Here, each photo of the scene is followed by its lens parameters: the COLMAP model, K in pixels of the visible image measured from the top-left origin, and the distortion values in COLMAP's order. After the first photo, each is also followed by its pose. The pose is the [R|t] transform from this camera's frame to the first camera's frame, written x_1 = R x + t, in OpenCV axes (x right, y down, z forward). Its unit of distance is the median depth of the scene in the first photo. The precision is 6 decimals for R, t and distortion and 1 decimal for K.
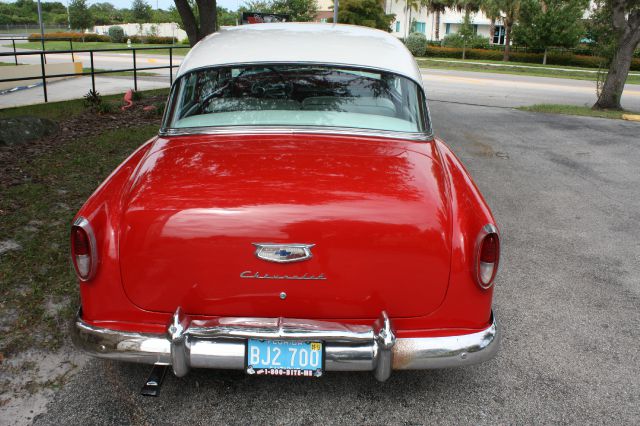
lens RADIAL K [[585.2, 0, 276.1], [0, 585.2, 257.2], [0, 0, 1]] dist [-0.058485, 0.009171]
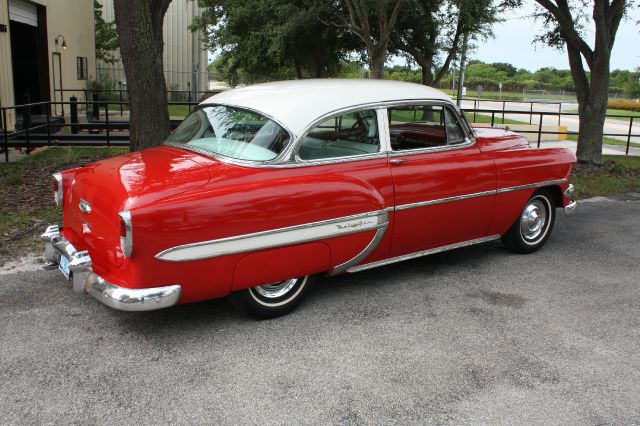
lens RADIAL K [[593.3, 0, 304.1], [0, 593.3, 213.7], [0, 0, 1]] dist [-0.087209, 0.000217]
pose [[0.591485, 0.174350, -0.787241, 1.747211], [-0.309216, 0.950743, -0.021766, -0.151339], [0.744668, 0.256301, 0.616262, 0.404108]]
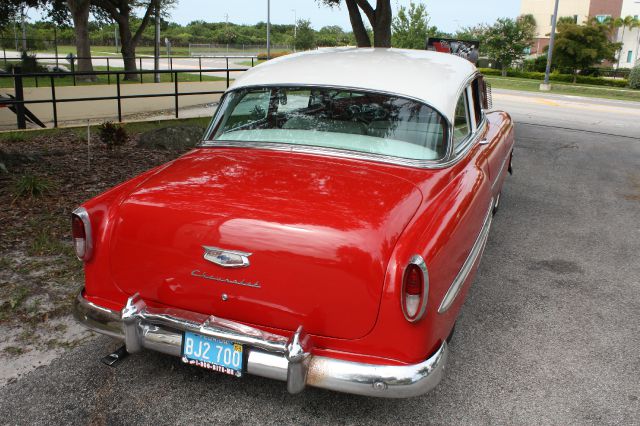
lens RADIAL K [[608.6, 0, 319.4], [0, 608.6, 222.3], [0, 0, 1]] dist [-0.140702, 0.149100]
pose [[0.938817, 0.106488, -0.327540, 0.541353], [-0.137800, 0.987703, -0.073854, -0.013781], [0.315648, 0.114470, 0.941946, -0.024640]]
